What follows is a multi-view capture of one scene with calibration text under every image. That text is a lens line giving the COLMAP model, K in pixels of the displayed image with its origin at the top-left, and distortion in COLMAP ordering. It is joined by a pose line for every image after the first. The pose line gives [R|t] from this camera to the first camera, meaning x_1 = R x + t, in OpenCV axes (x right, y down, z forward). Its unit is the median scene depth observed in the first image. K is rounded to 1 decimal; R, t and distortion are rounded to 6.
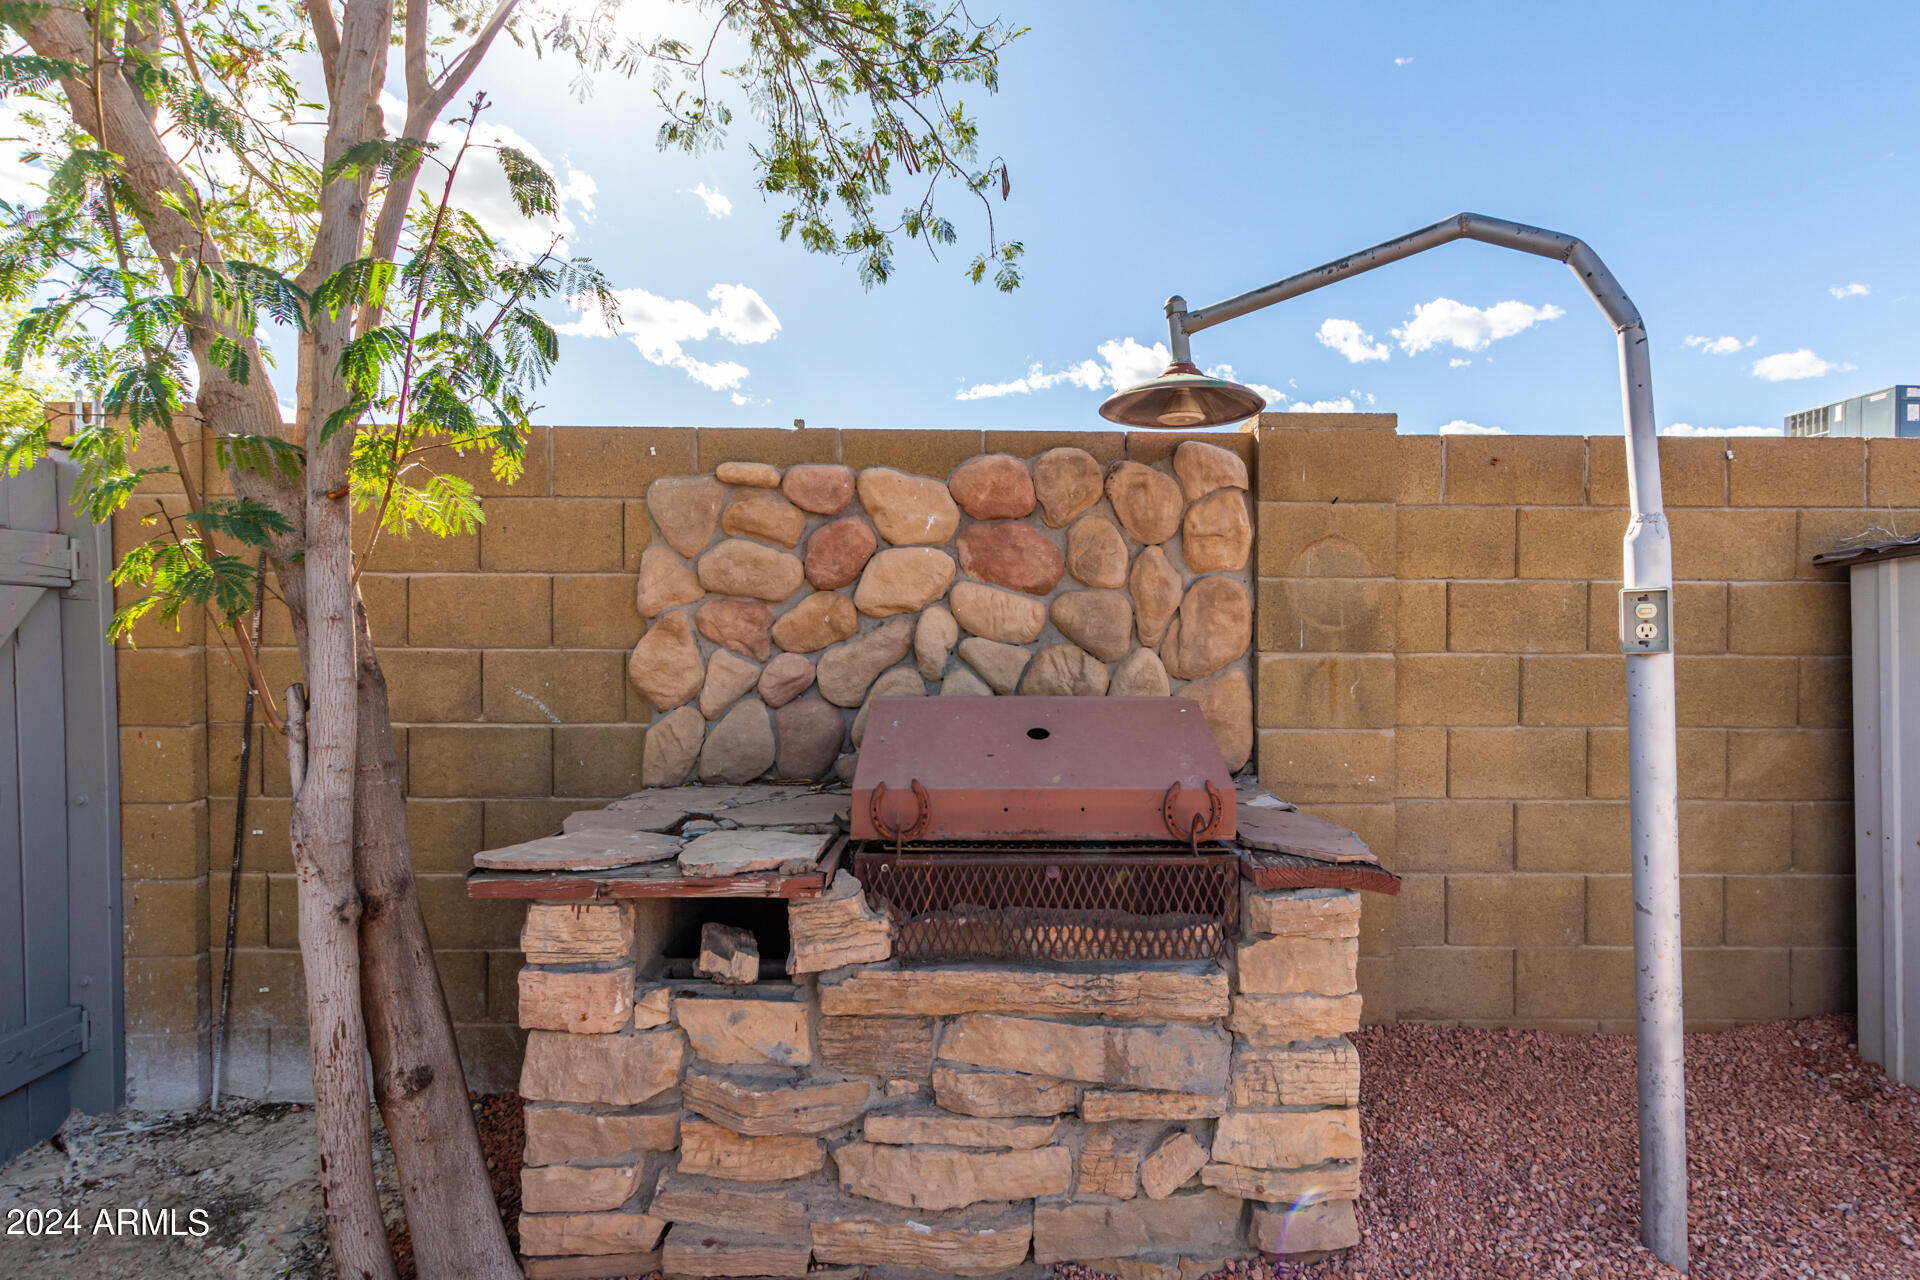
lens RADIAL K [[901.1, 0, 970.4], [0, 901.1, 648.9], [0, 0, 1]] dist [0.009047, -0.002976]
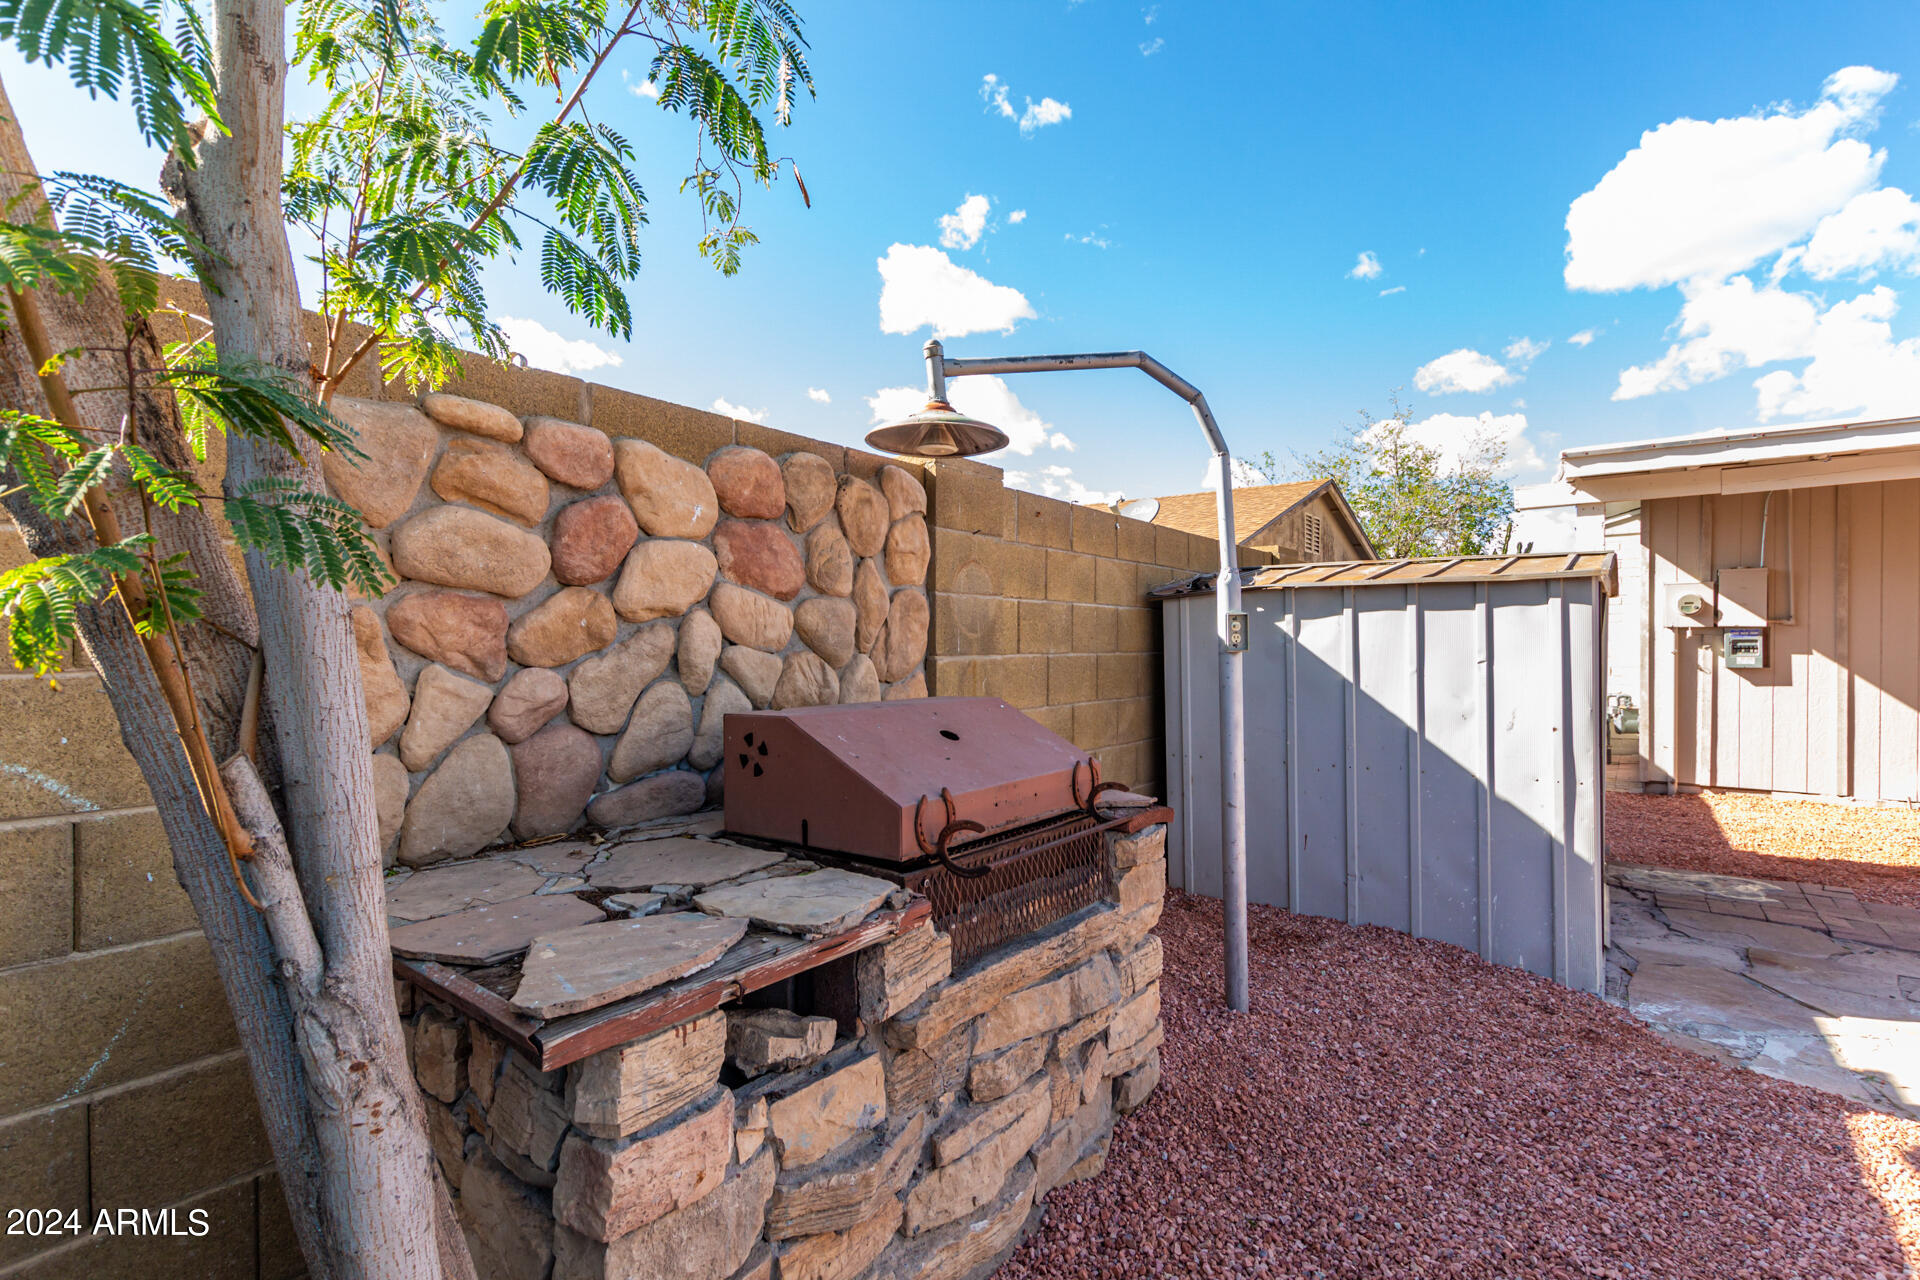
lens RADIAL K [[901.1, 0, 1004.6], [0, 901.1, 644.3], [0, 0, 1]] dist [0.009047, -0.002976]
pose [[0.587599, -0.006563, 0.809125, -0.576181], [0.015083, 0.999882, -0.002844, -0.007355], [-0.809011, 0.013875, 0.587629, 0.249737]]
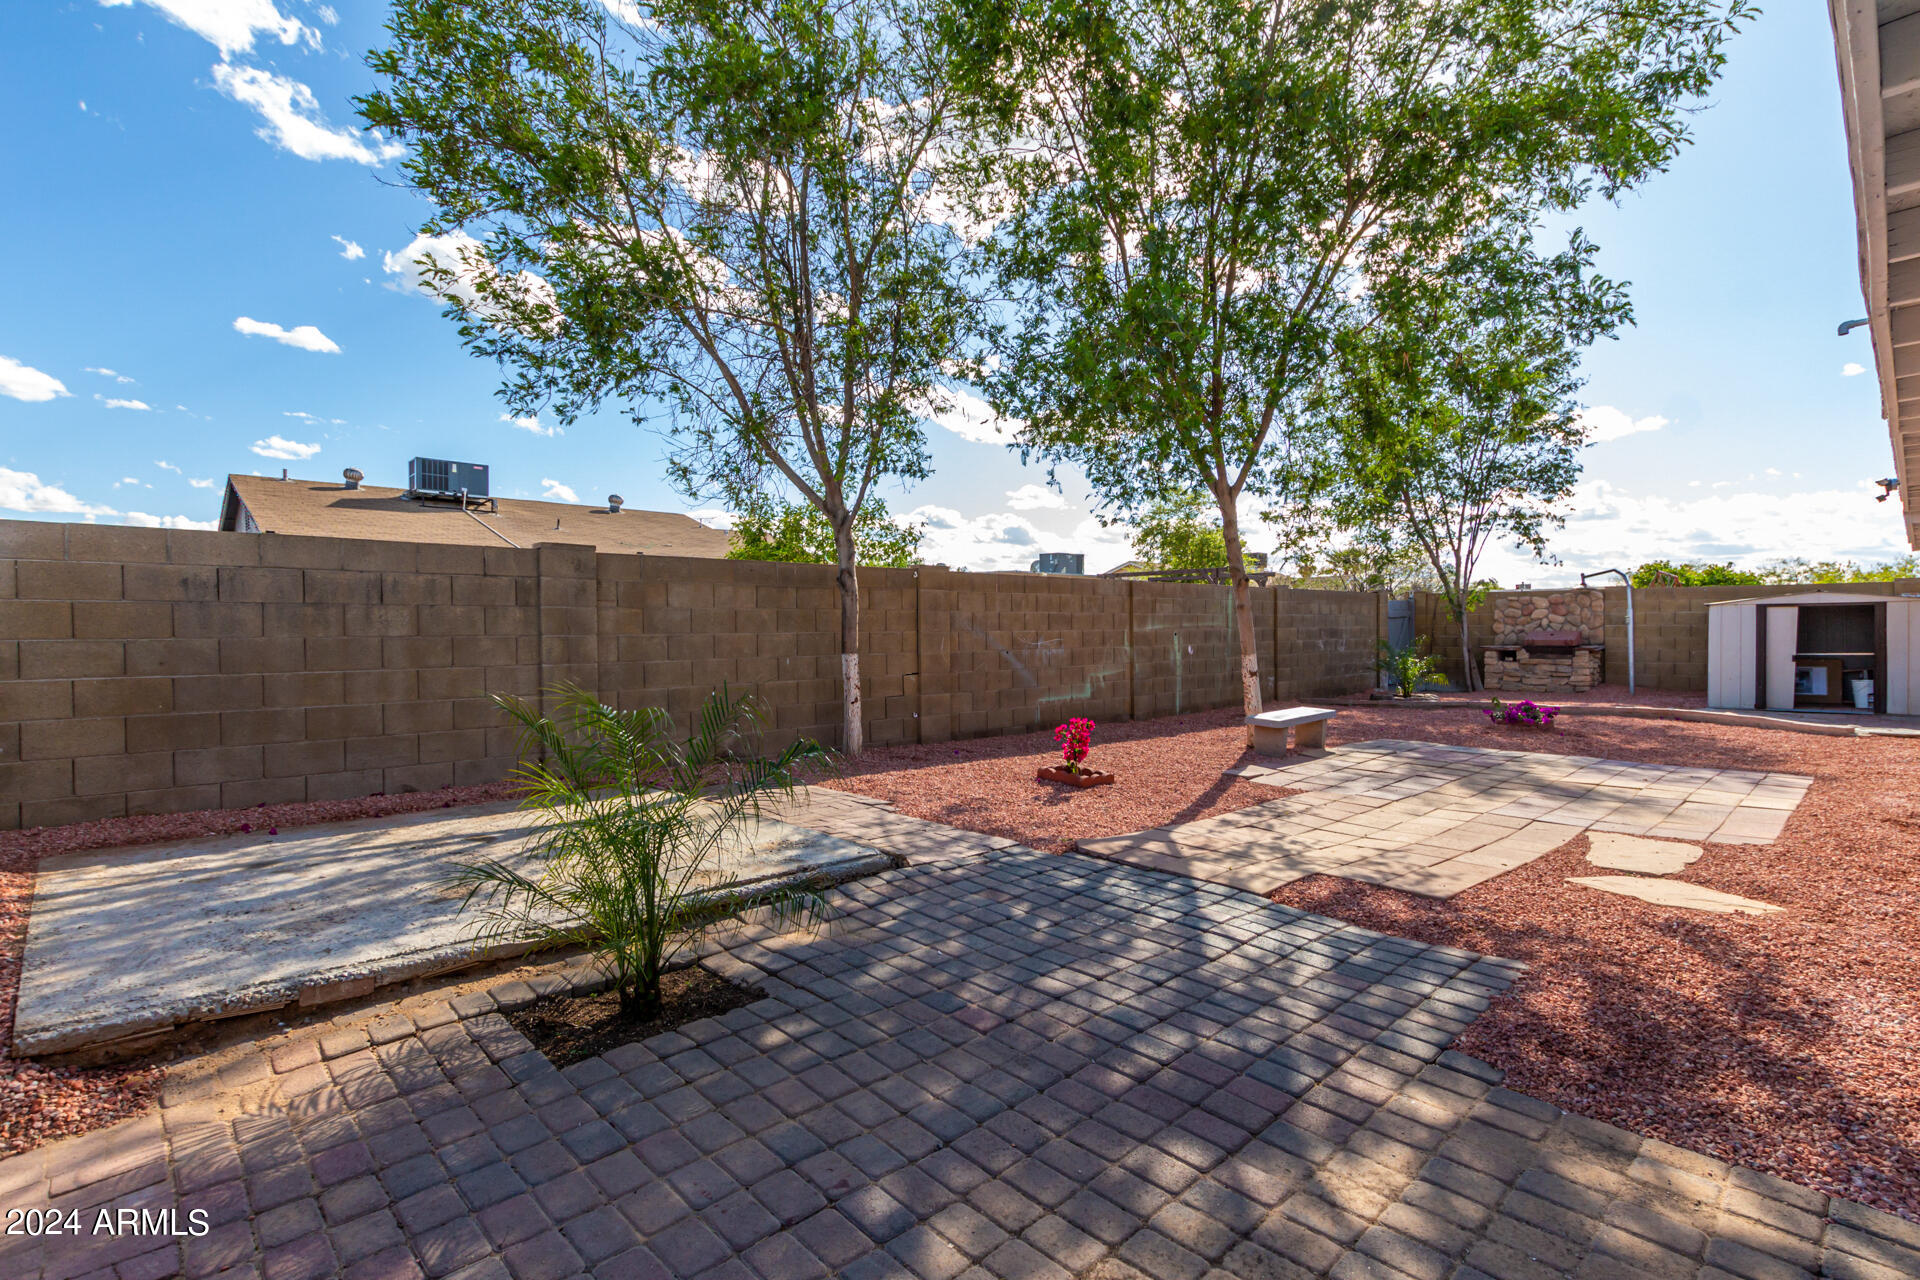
lens RADIAL K [[901.1, 0, 964.2], [0, 901.1, 634.4], [0, 0, 1]] dist [0.009047, -0.002976]
pose [[0.686647, -0.003883, -0.726981, 1.831866], [0.001176, 0.999990, -0.004230, 0.094097], [0.726990, 0.002050, 0.686645, -6.552743]]
